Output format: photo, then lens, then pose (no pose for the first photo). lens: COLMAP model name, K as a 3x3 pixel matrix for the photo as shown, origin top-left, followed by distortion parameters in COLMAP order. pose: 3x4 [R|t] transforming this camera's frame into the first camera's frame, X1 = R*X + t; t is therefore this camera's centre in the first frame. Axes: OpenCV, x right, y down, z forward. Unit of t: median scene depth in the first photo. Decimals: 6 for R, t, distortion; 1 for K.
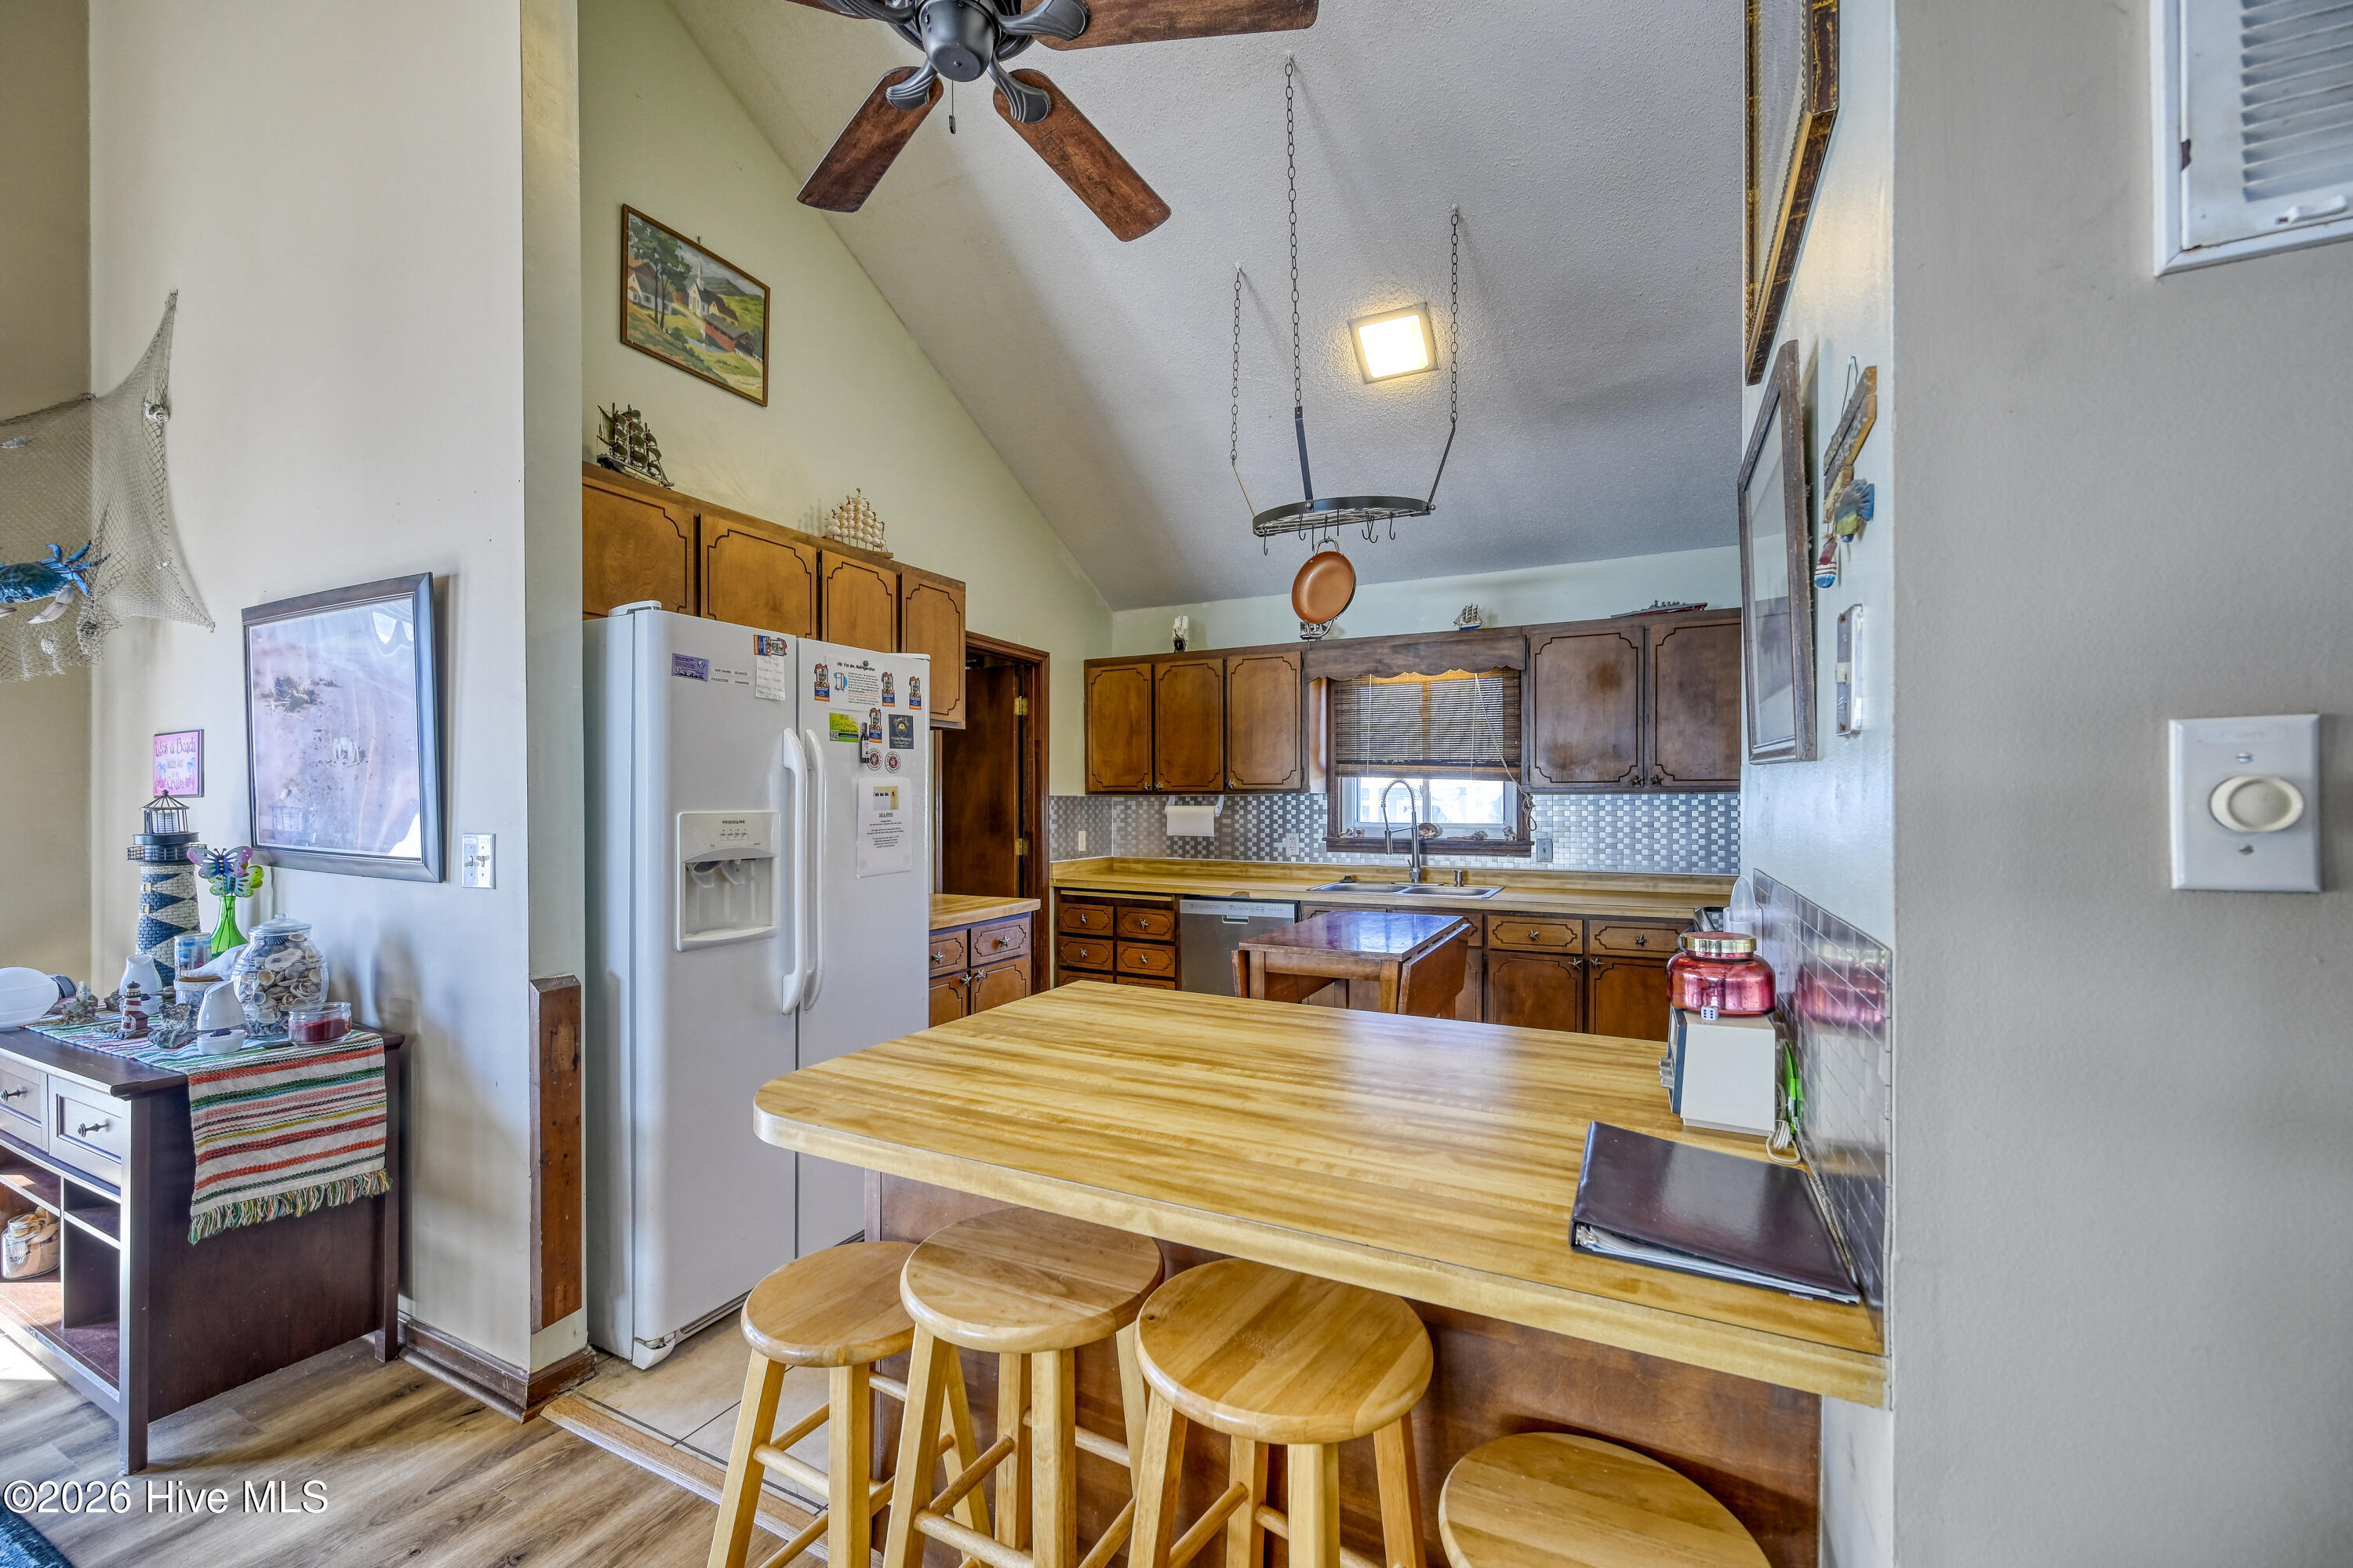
lens RADIAL K [[935.8, 0, 1176.6], [0, 935.8, 803.9], [0, 0, 1]] dist [-0.001129, 0.000082]
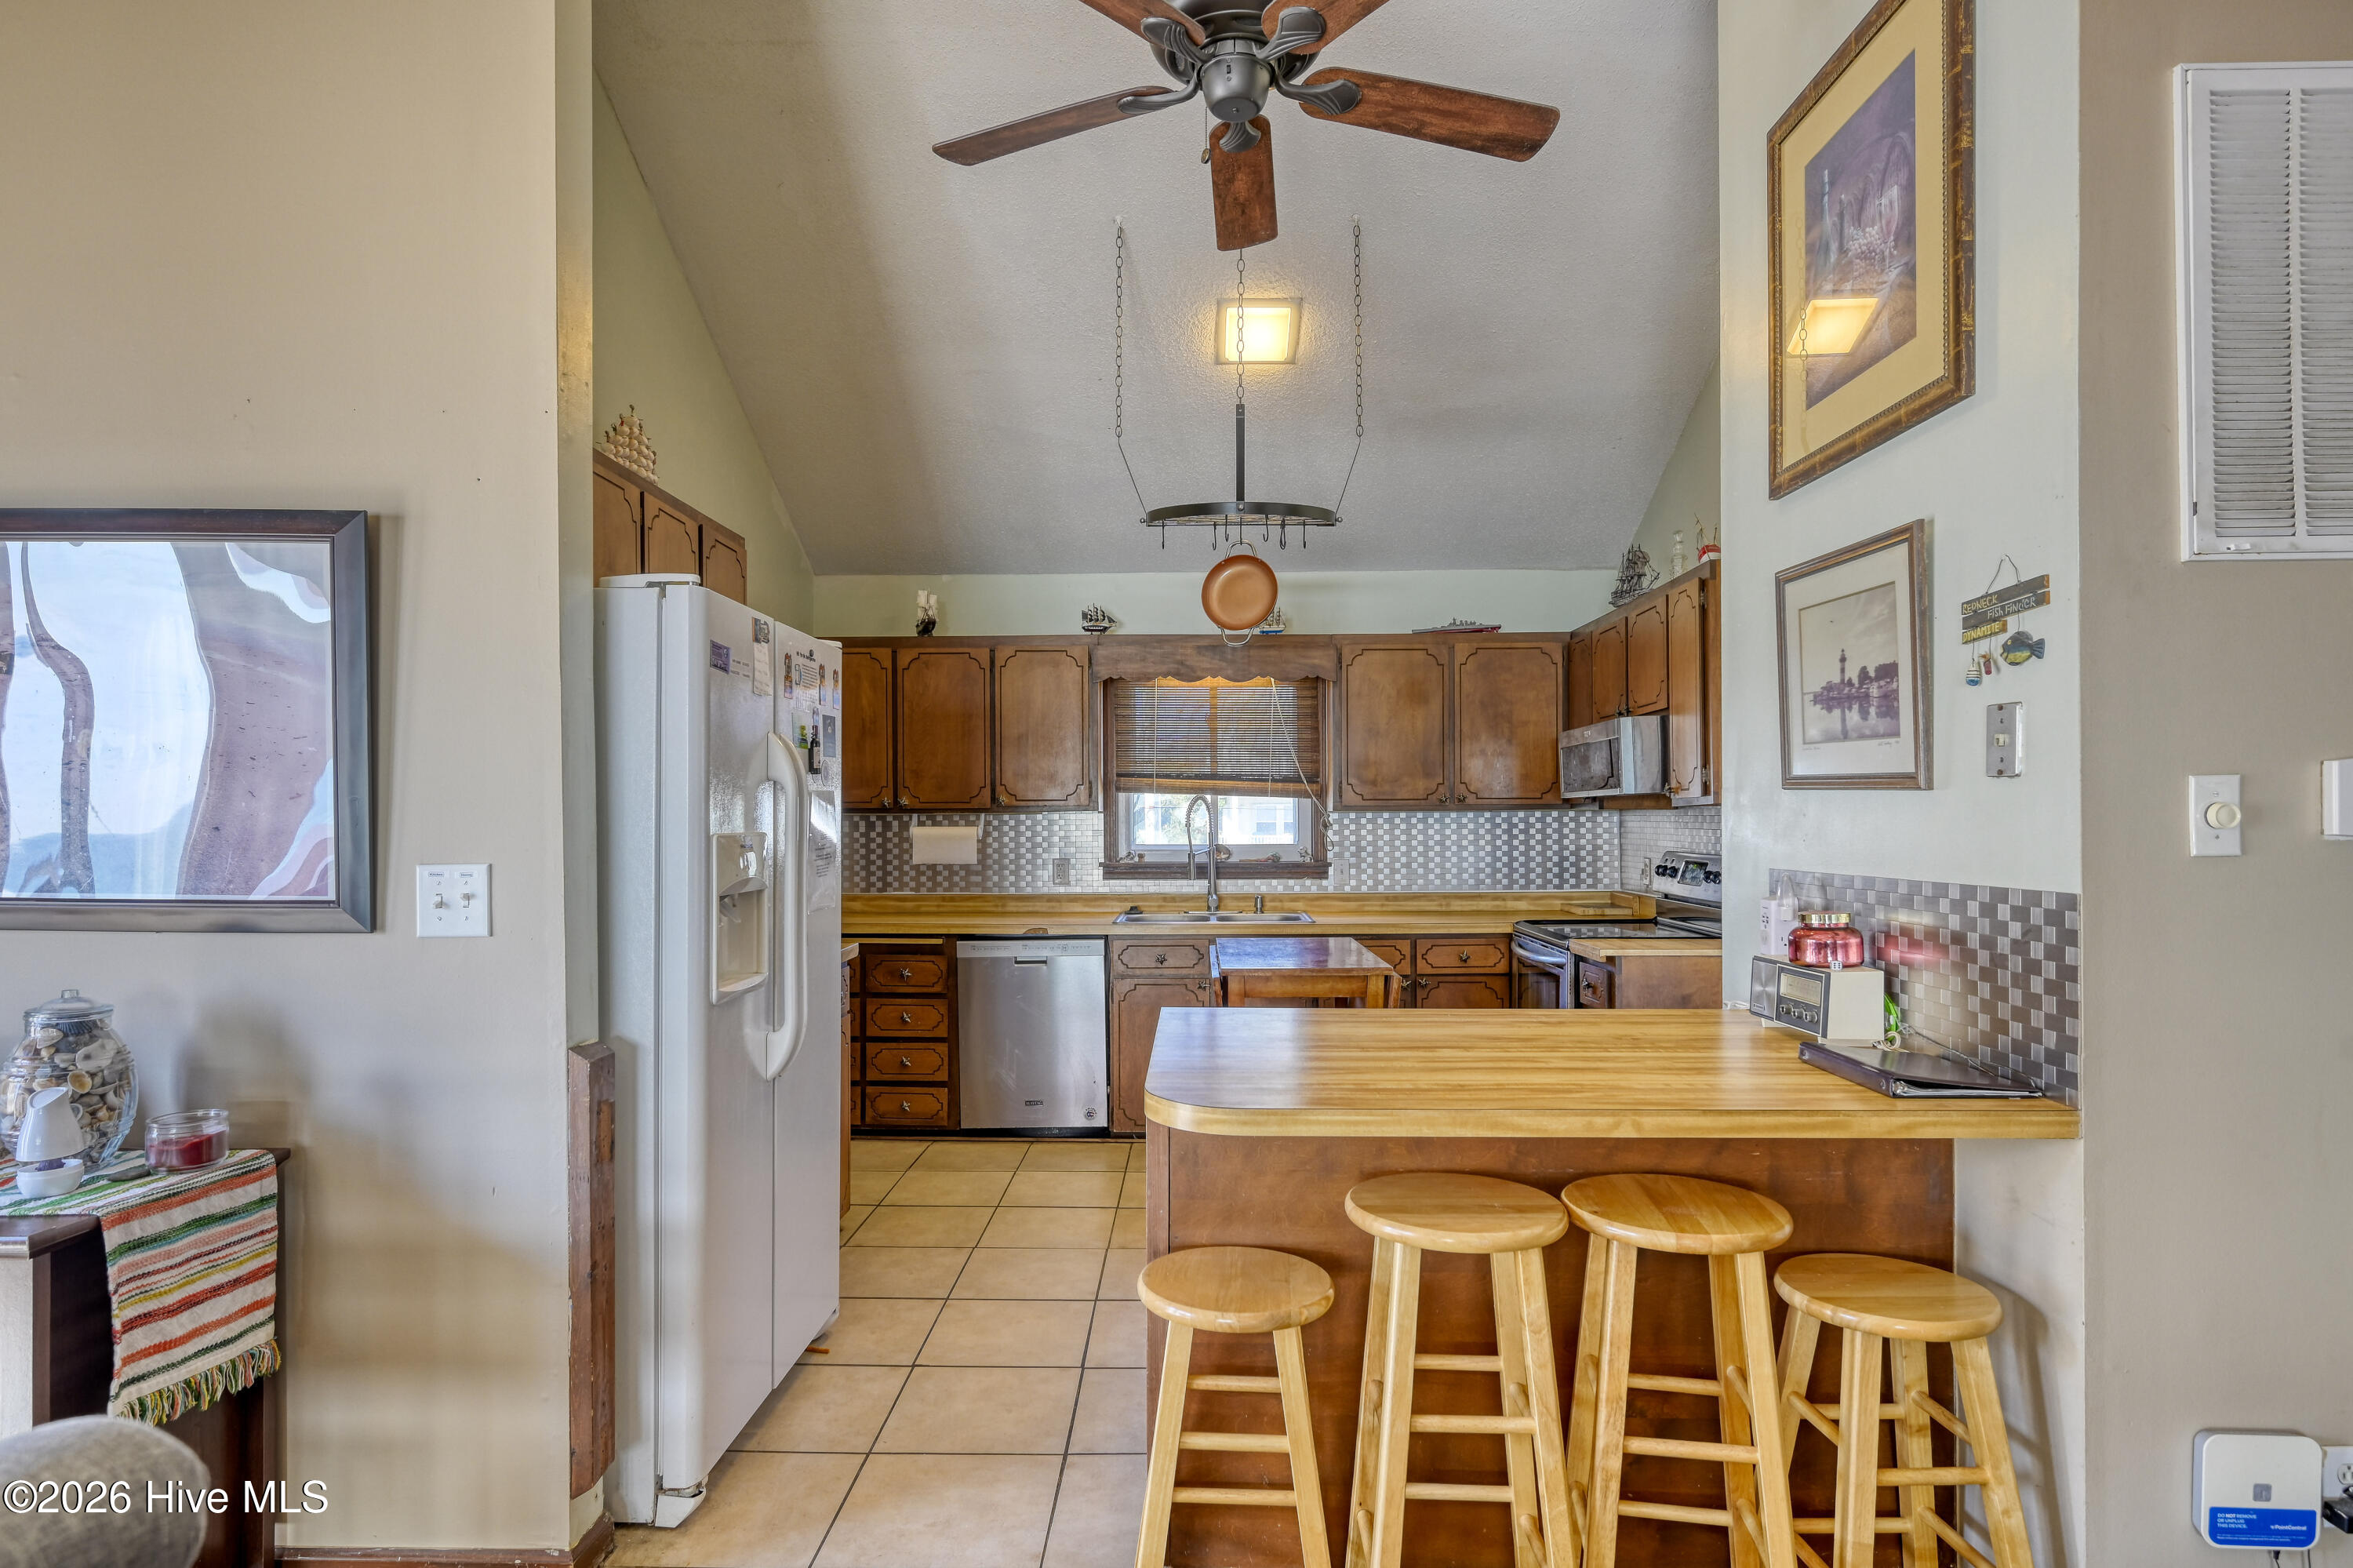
lens RADIAL K [[1266.0, 0, 1171.4], [0, 1266.0, 819.9], [0, 0, 1]] dist [0.000334, -0.000082]
pose [[0.902872, -0.002769, 0.429901, -0.375180], [0.004812, 0.999982, -0.003664, 0.001406], [-0.429883, 0.005376, 0.902869, -0.098141]]
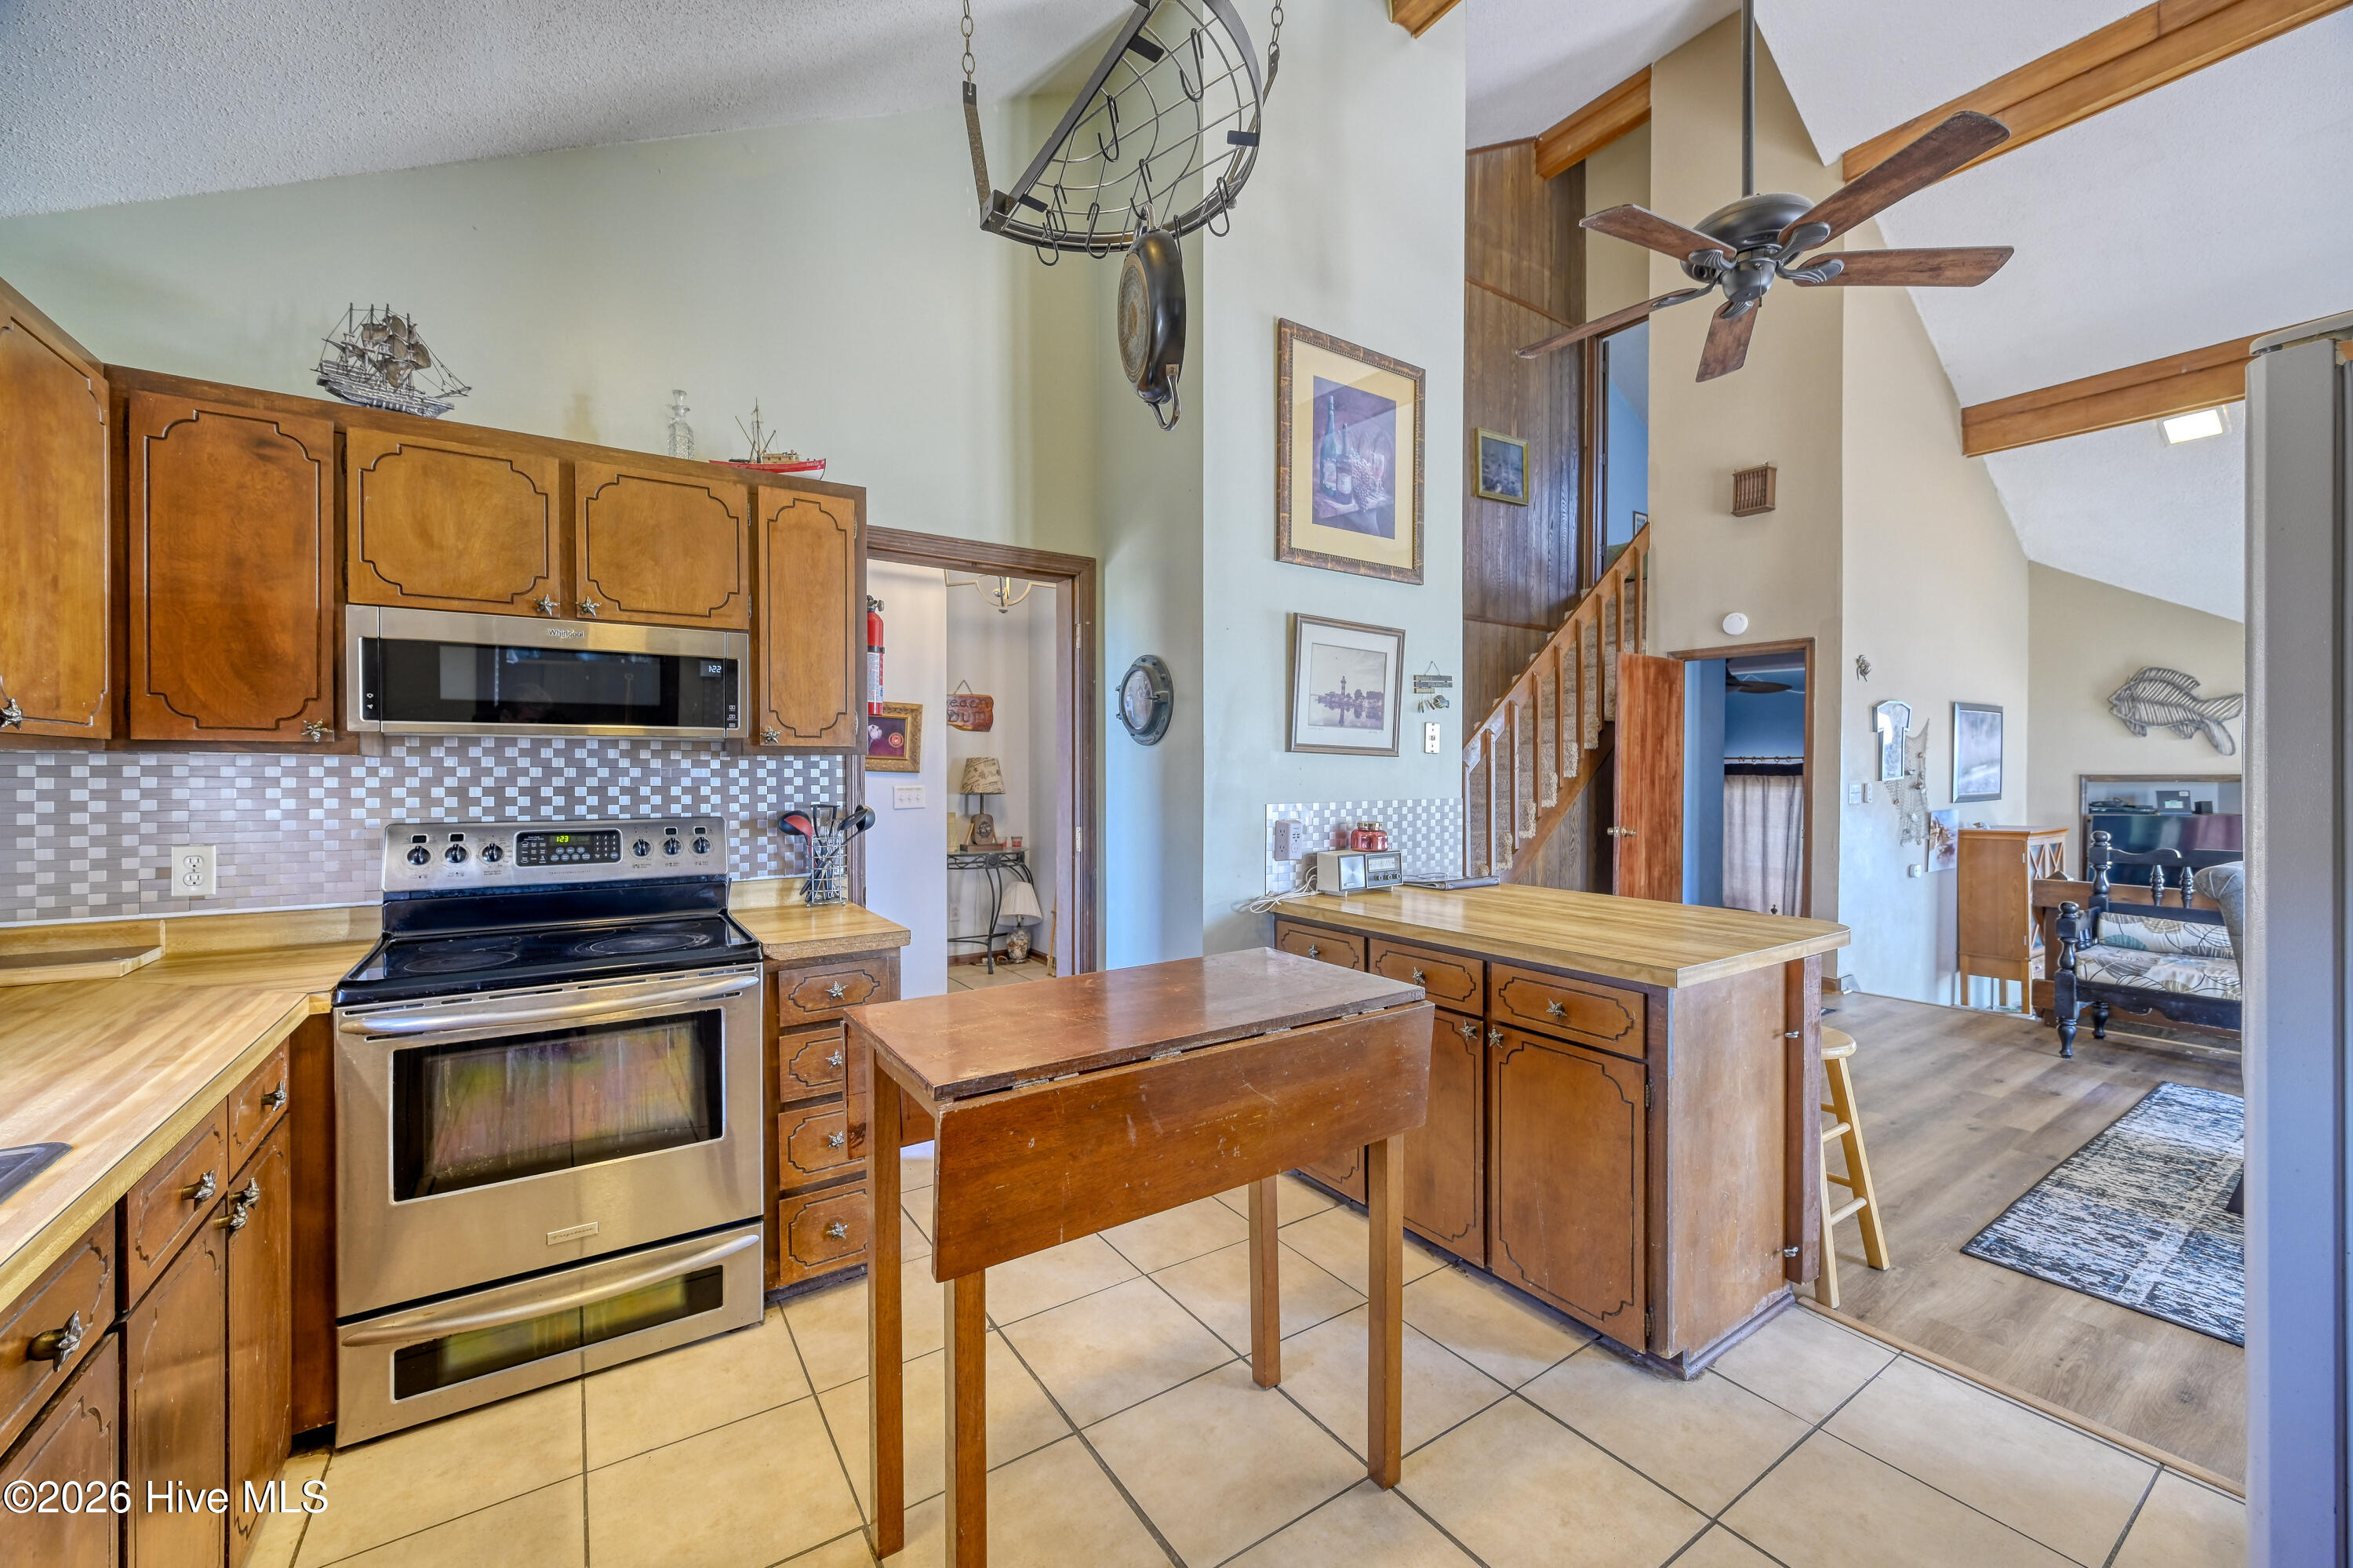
lens RADIAL K [[922.3, 0, 1178.9], [0, 922.3, 777.4], [0, 0, 1]] dist [-0.001401, -0.000056]
pose [[-0.869514, -0.005080, 0.493882, -0.071587], [0.001229, 0.999922, 0.012450, -0.004275], [-0.493906, 0.011432, -0.869440, 1.162323]]
